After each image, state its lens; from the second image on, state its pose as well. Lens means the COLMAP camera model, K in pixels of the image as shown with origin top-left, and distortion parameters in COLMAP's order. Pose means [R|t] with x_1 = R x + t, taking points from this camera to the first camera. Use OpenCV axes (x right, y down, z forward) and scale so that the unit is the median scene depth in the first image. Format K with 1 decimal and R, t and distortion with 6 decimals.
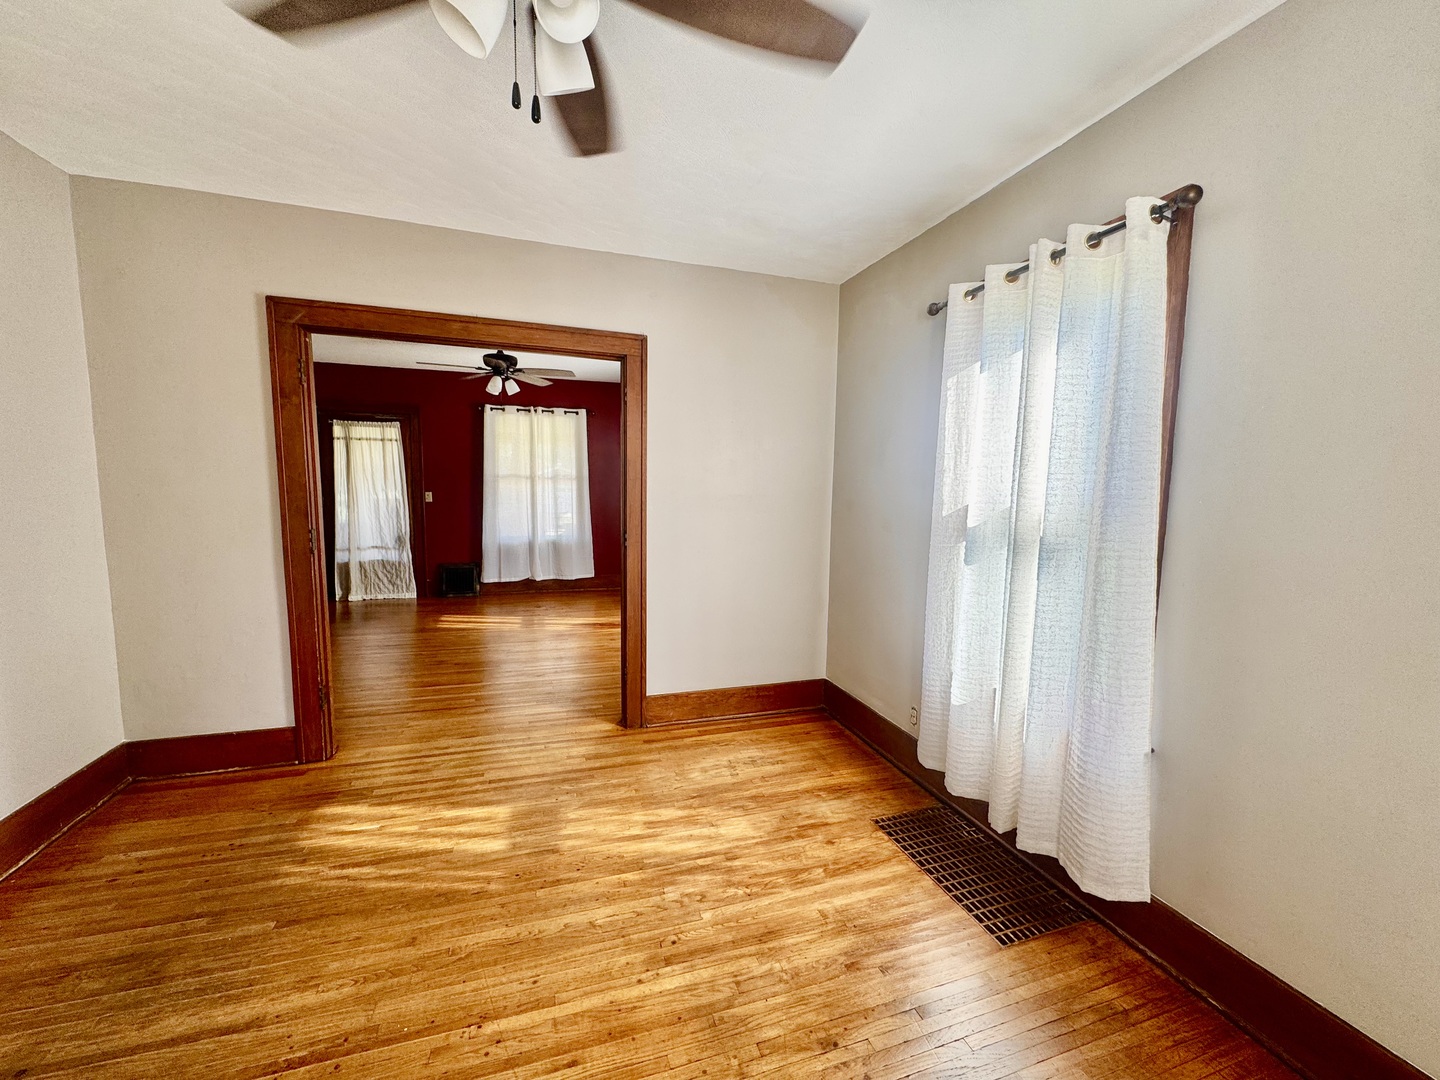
lens RADIAL K [[573.9, 0, 721.2], [0, 573.9, 536.8], [0, 0, 1]] dist [-0.001839, -0.000236]
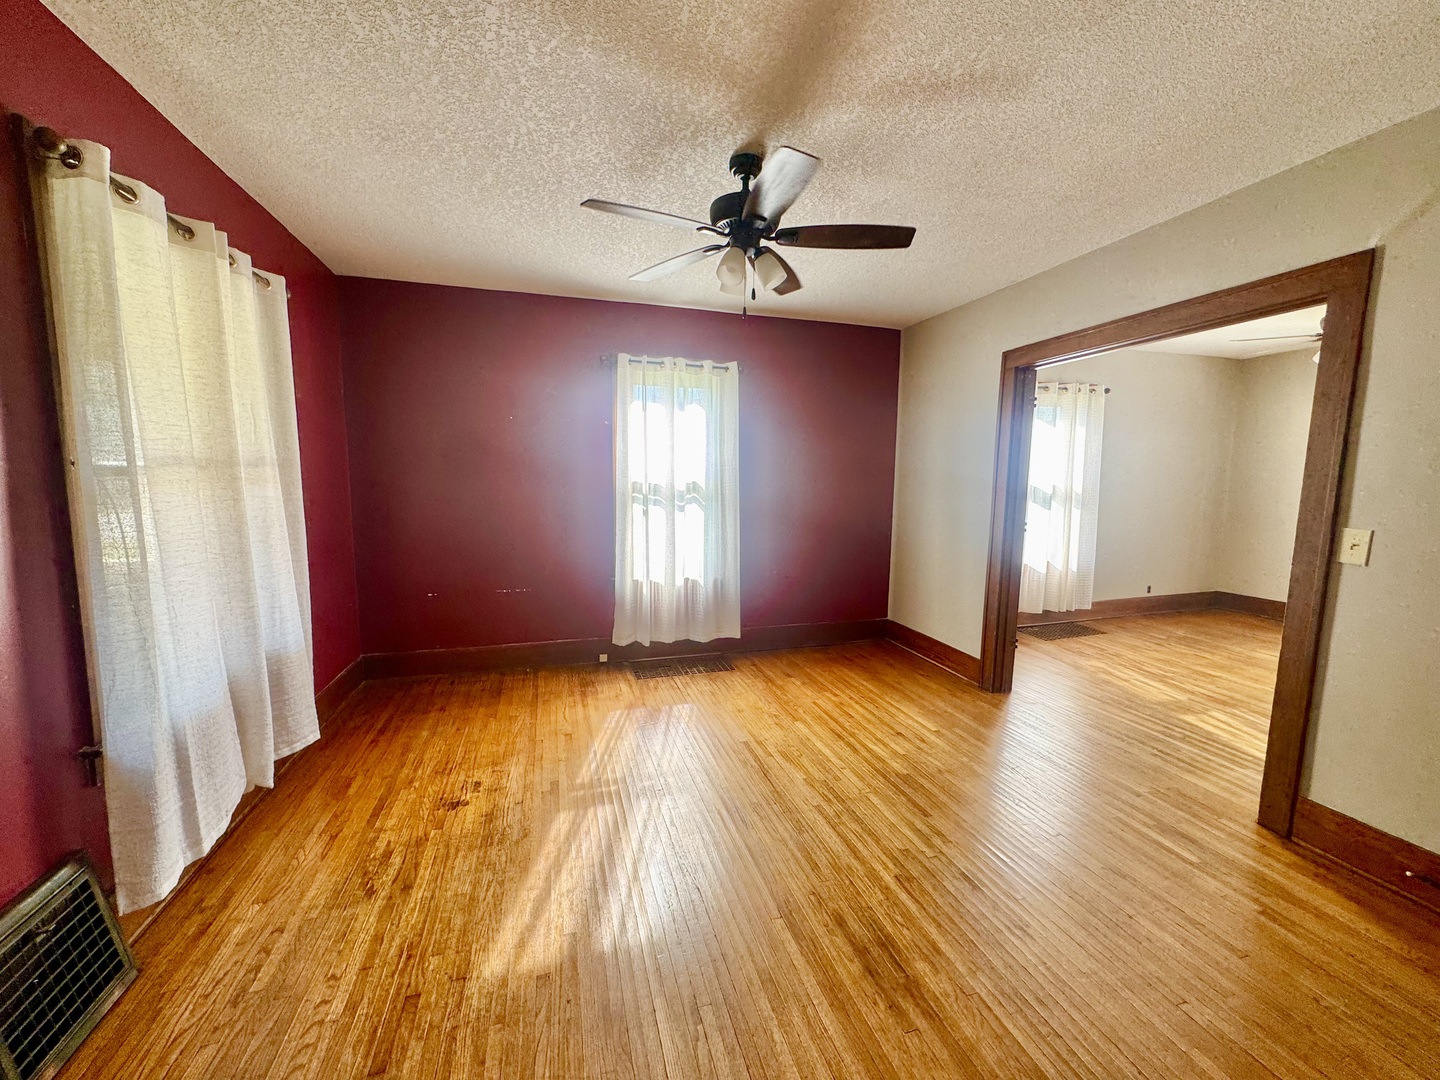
lens RADIAL K [[573.9, 0, 721.2], [0, 573.9, 536.8], [0, 0, 1]] dist [-0.001839, -0.000236]
pose [[0.030772, -0.133417, 0.990582, -1.847831], [0.095405, 0.986919, 0.129960, -0.258576], [-0.994963, 0.090508, 0.043098, 2.157685]]
